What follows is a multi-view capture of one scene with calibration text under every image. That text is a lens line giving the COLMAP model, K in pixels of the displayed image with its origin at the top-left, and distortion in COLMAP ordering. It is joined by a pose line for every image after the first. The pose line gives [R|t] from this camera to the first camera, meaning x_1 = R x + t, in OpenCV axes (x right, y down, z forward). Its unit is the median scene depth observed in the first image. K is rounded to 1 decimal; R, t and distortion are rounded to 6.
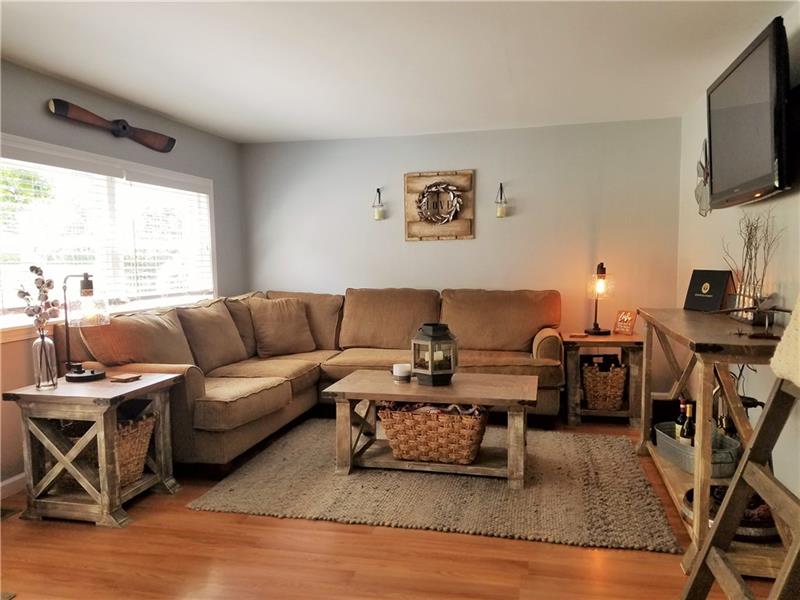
lens RADIAL K [[603.9, 0, 387.4], [0, 603.9, 304.0], [0, 0, 1]] dist [0.236689, -0.373849]
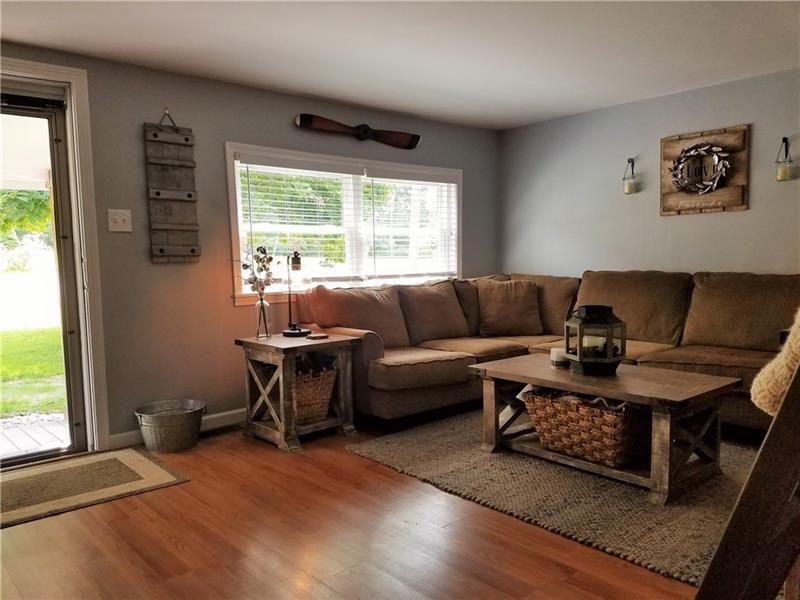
lens RADIAL K [[603.9, 0, 387.4], [0, 603.9, 304.0], [0, 0, 1]] dist [0.236689, -0.373849]
pose [[0.815388, 0.042405, -0.577360, 0.365094], [-0.034758, 0.999100, 0.024293, 0.018842], [0.577871, 0.000260, 0.816128, 0.090099]]
